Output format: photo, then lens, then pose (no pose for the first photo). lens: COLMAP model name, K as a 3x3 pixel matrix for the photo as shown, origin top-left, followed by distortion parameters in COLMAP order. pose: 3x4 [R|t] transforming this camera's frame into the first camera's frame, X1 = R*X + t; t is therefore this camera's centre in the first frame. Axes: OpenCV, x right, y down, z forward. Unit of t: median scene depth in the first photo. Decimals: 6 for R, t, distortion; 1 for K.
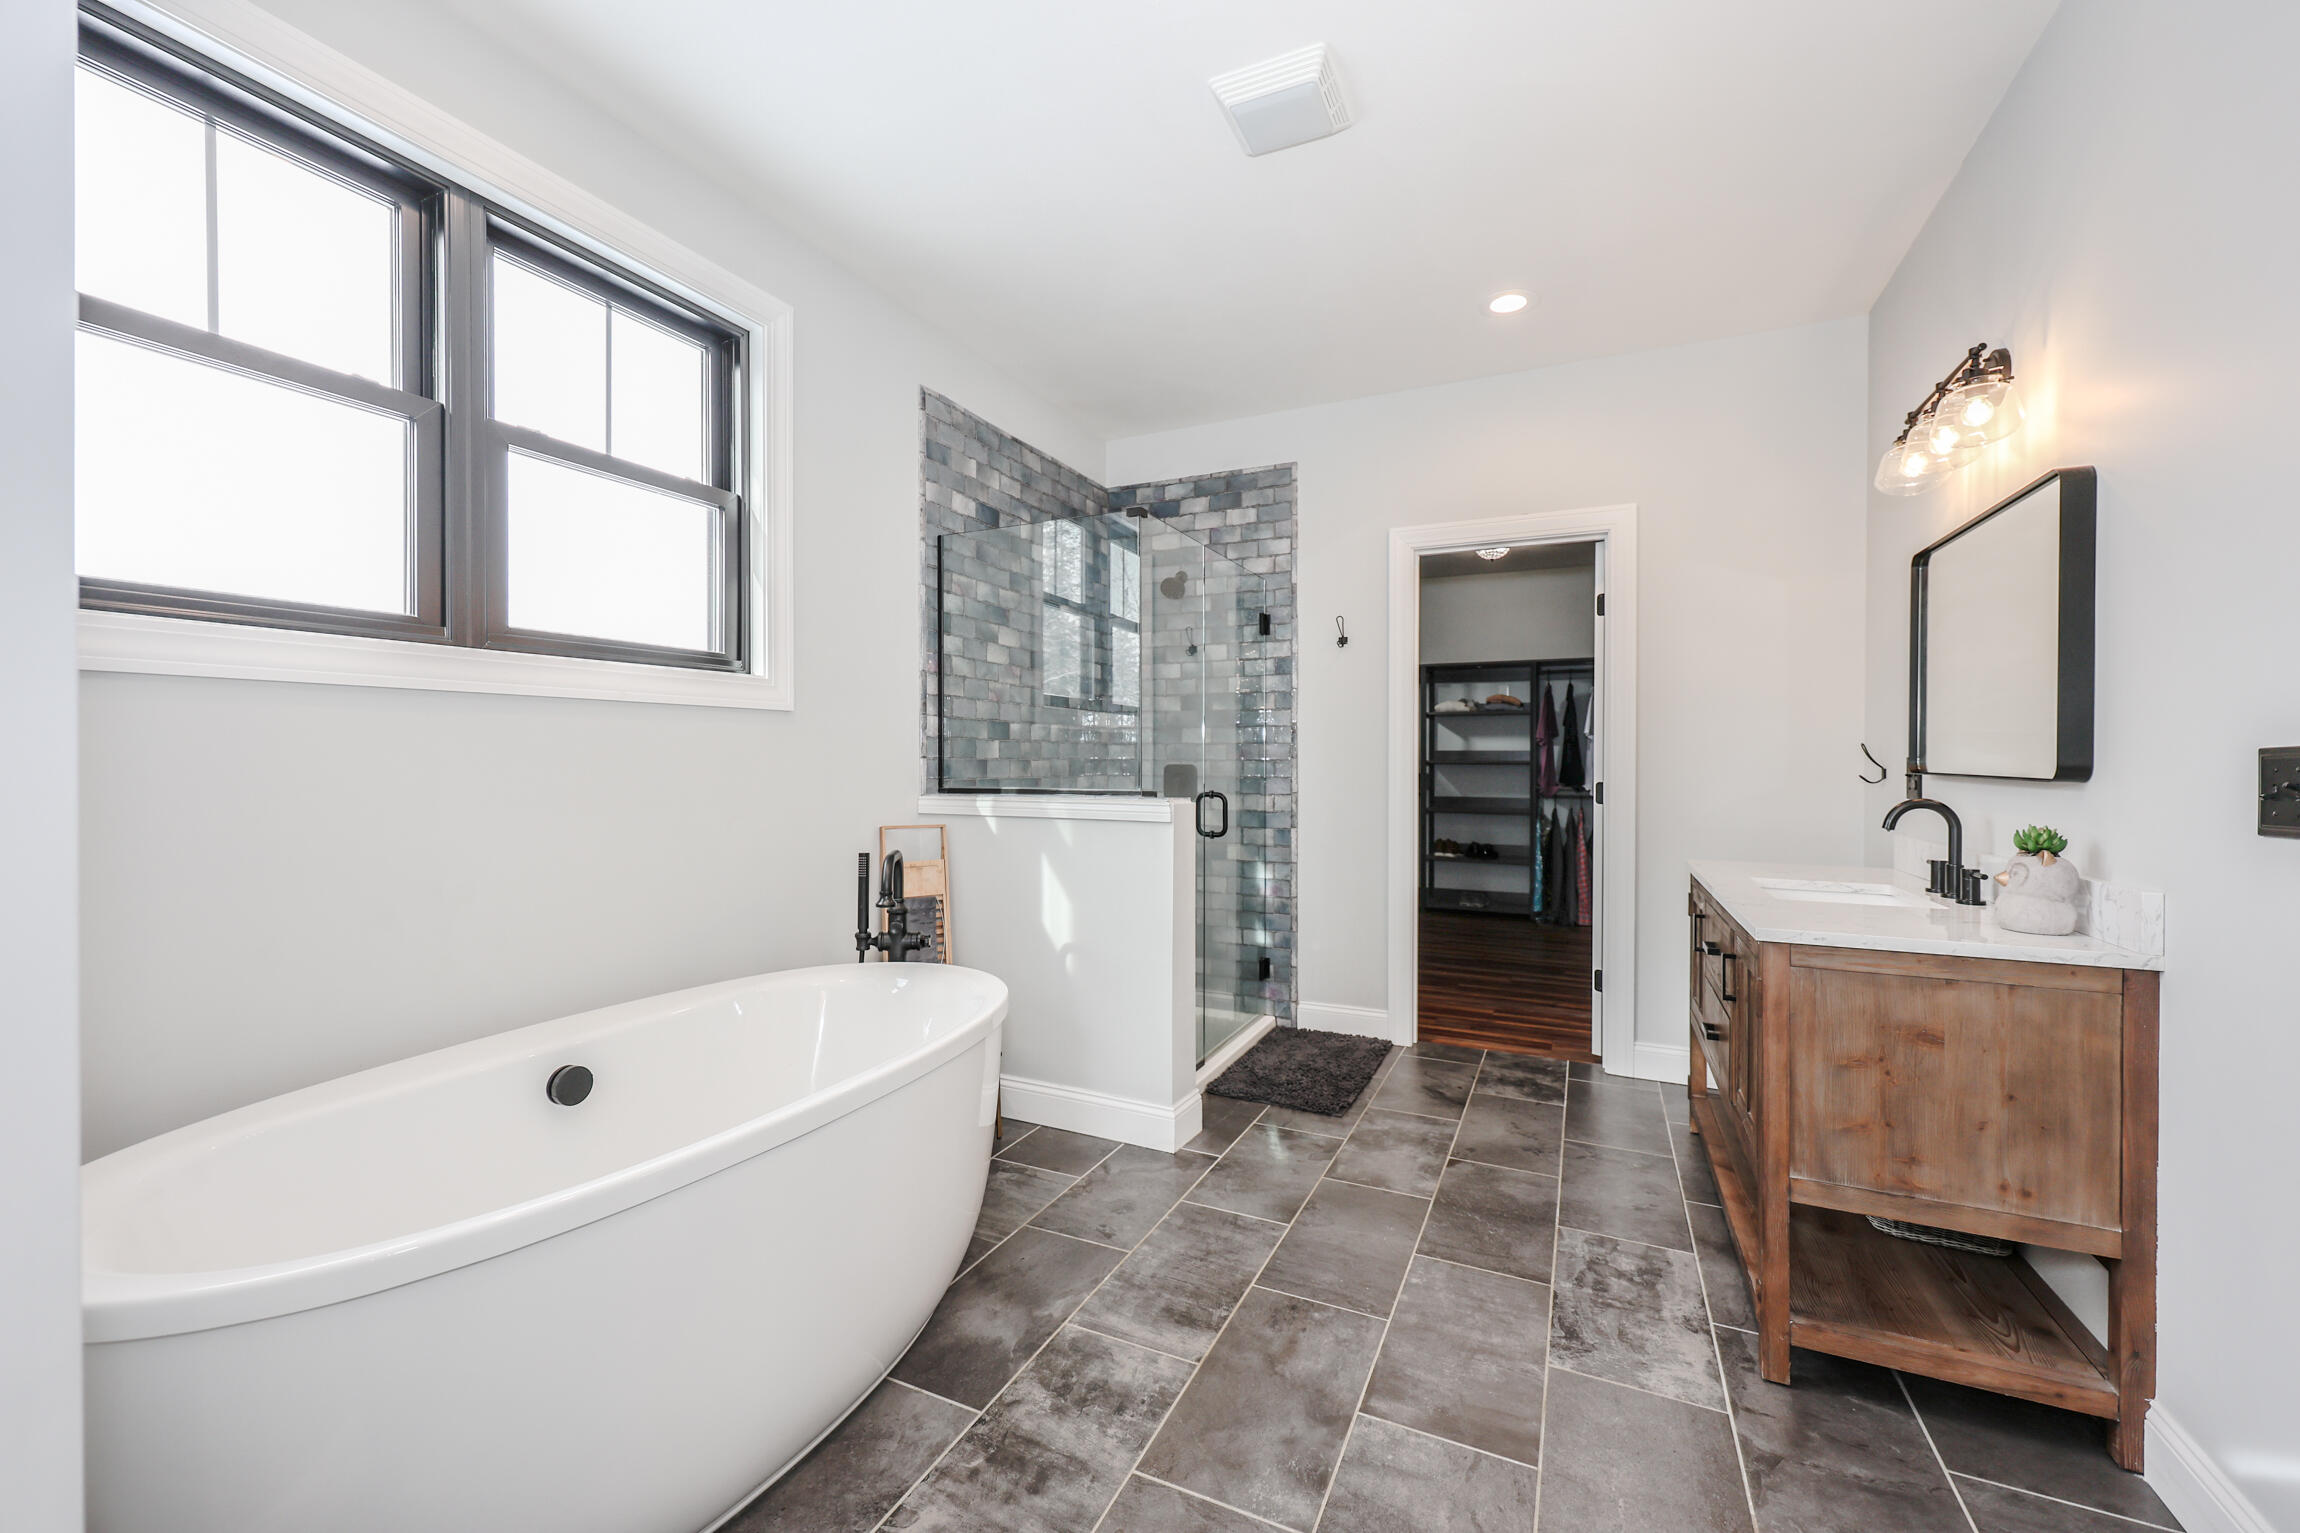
lens RADIAL K [[918.5, 0, 1150.0], [0, 918.5, 766.5], [0, 0, 1]] dist [0.001439, 0.000246]
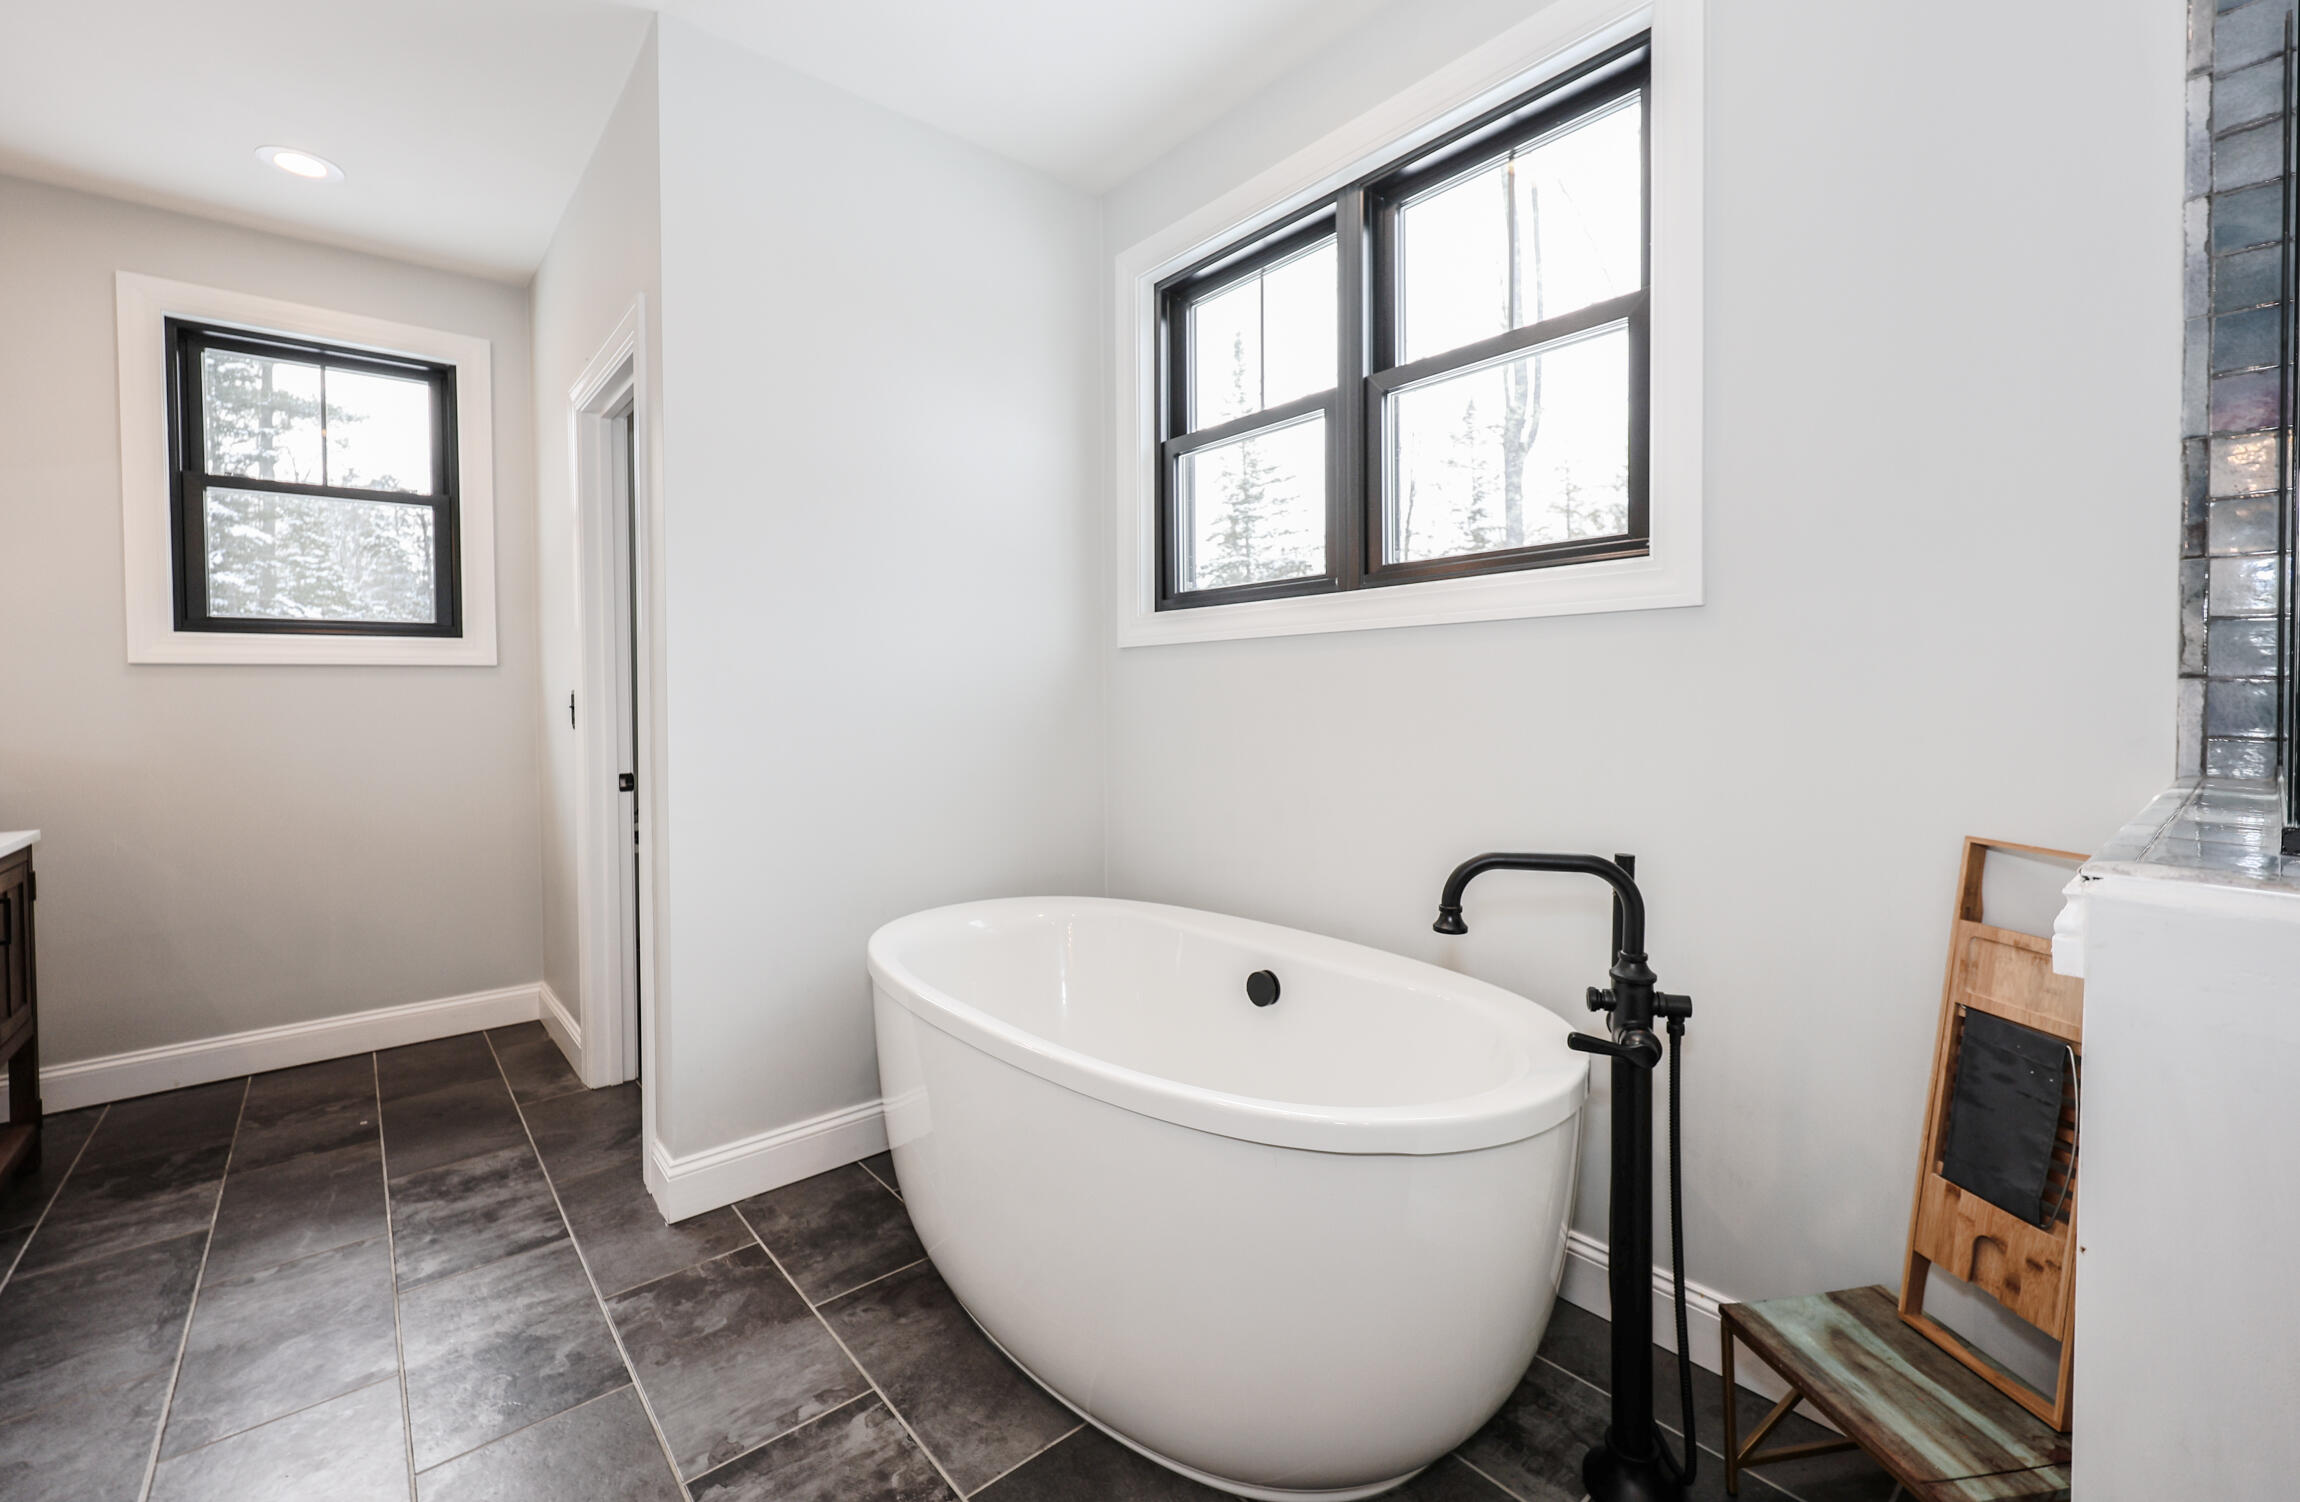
lens RADIAL K [[929.4, 0, 1147.6], [0, 929.4, 705.0], [0, 0, 1]] dist [0.000085, -0.000256]
pose [[-0.400595, 0.015421, -0.916126, 0.411014], [0.004764, 0.999880, 0.014748, -0.009745], [0.916243, 0.001543, -0.400620, 1.227598]]
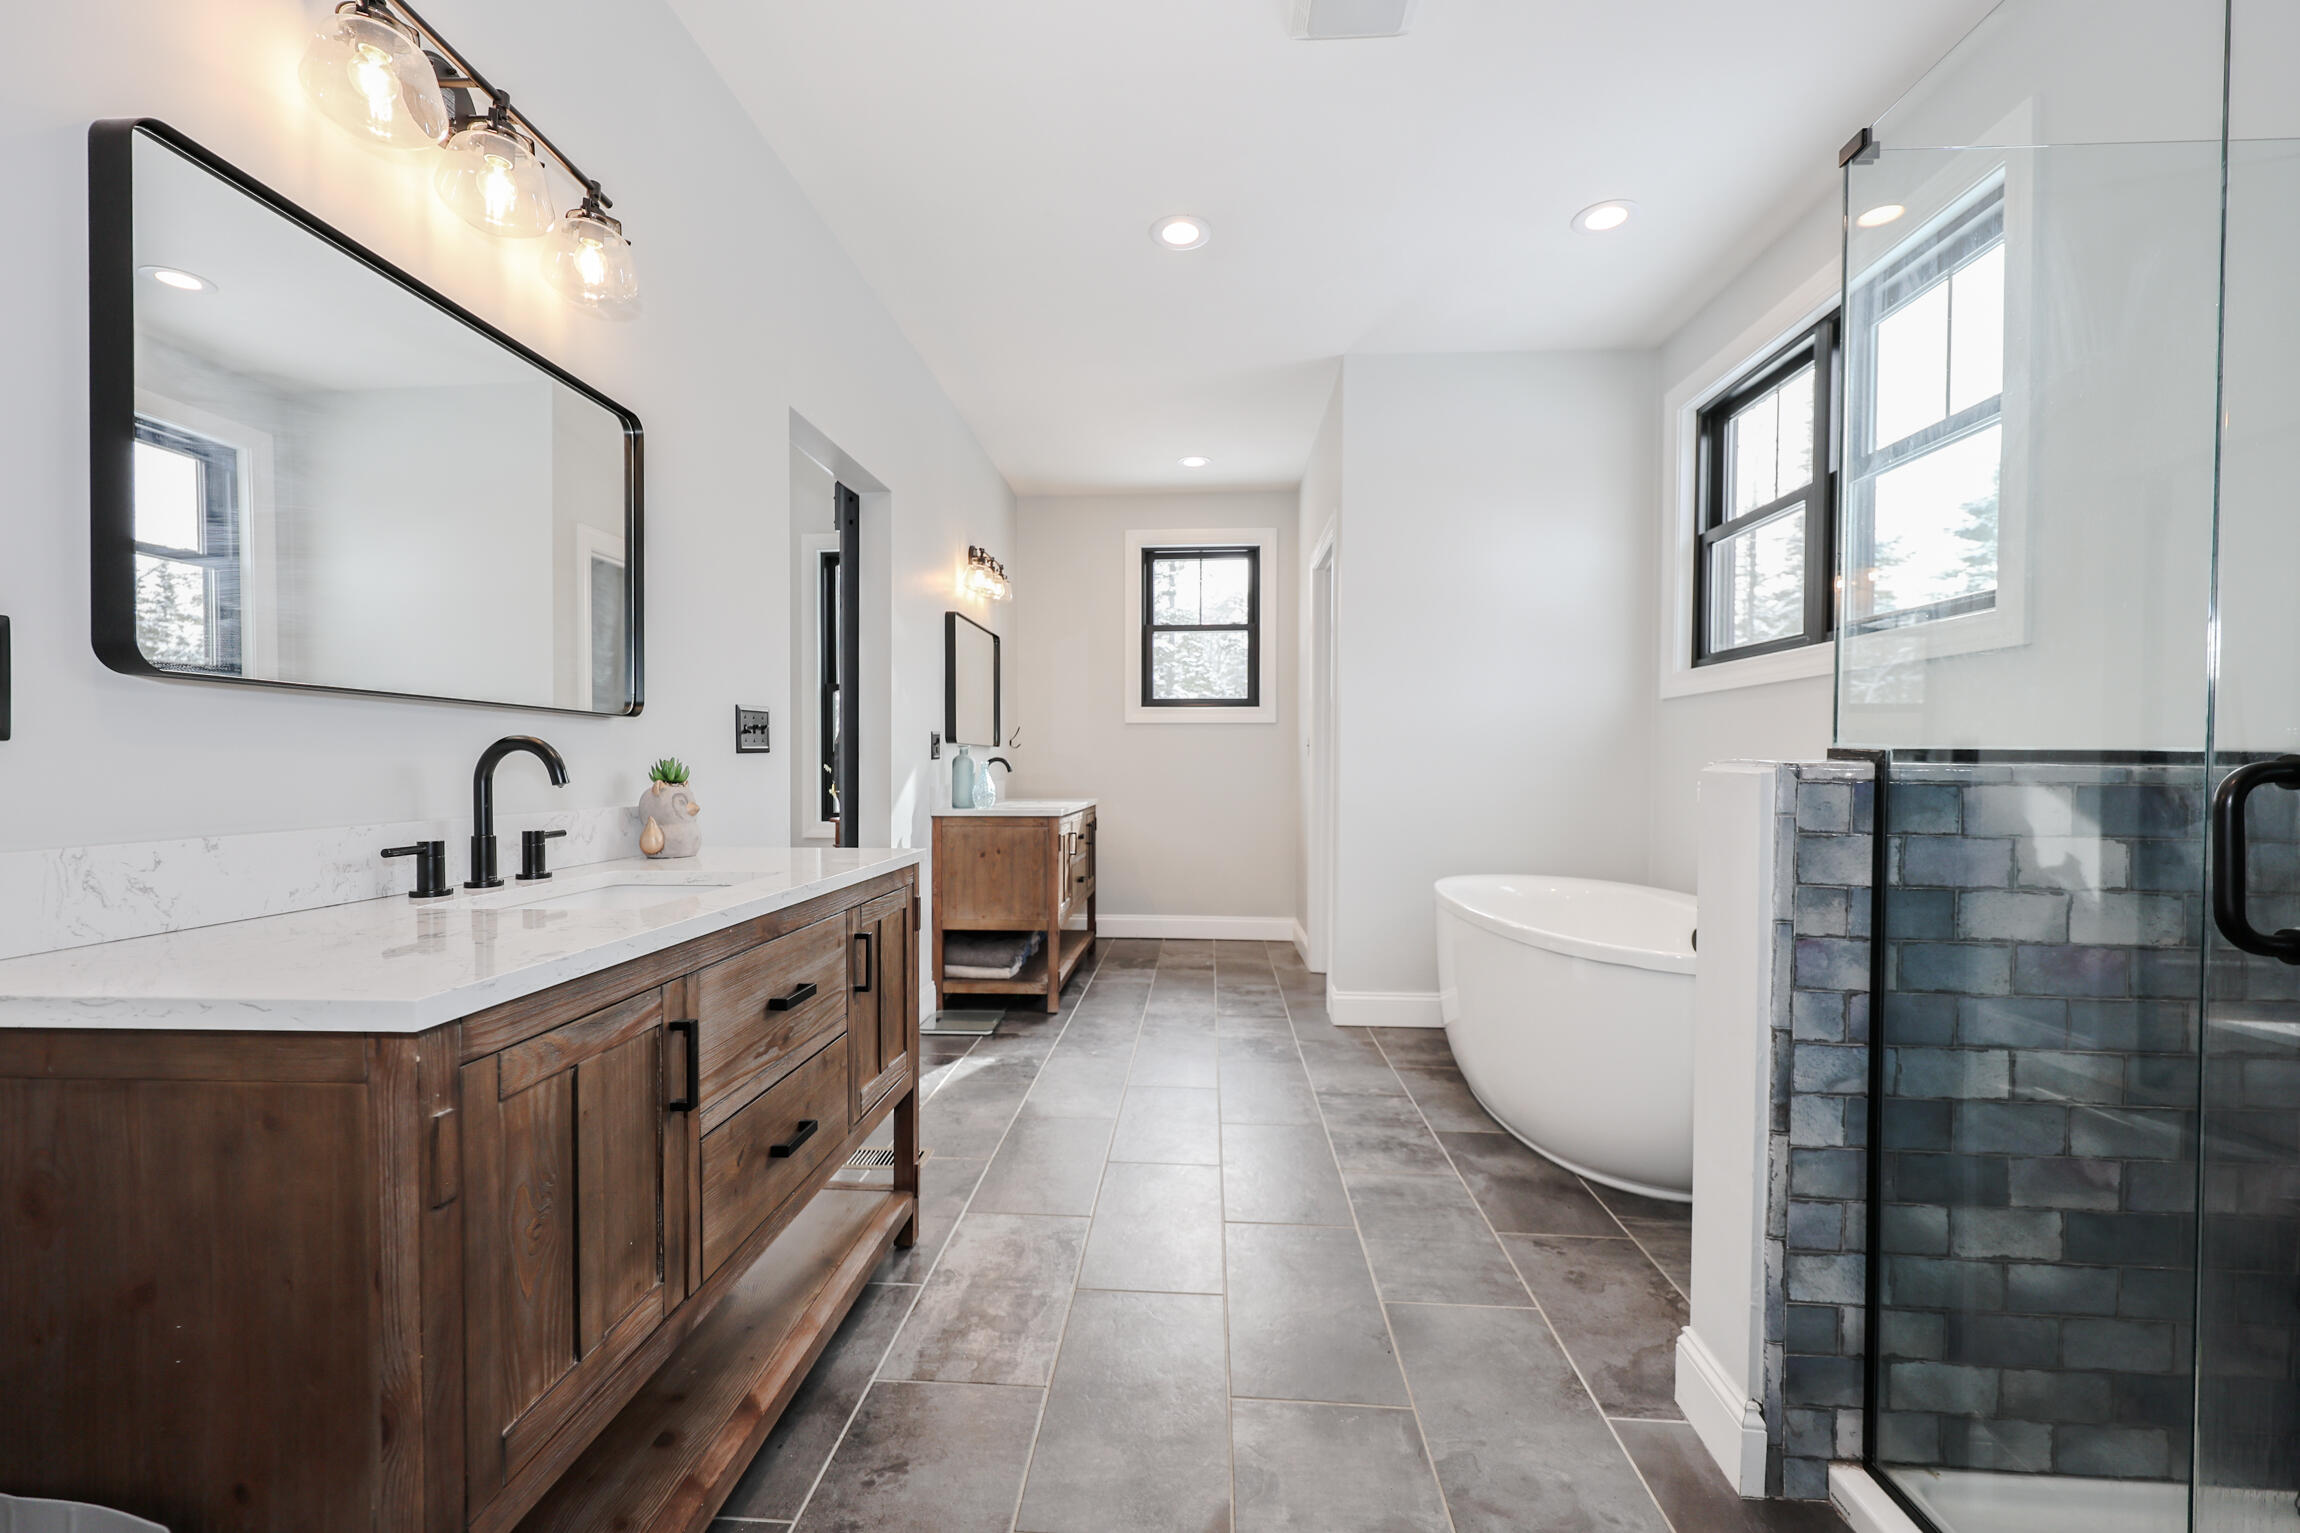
lens RADIAL K [[954.0, 0, 1144.6], [0, 954.0, 774.5], [0, 0, 1]] dist [-0.001566, -0.000033]
pose [[-0.929462, -0.001905, -0.368913, 0.746030], [-0.007995, 0.999856, 0.014979, 0.050713], [0.368831, 0.016872, -0.929343, 1.956021]]
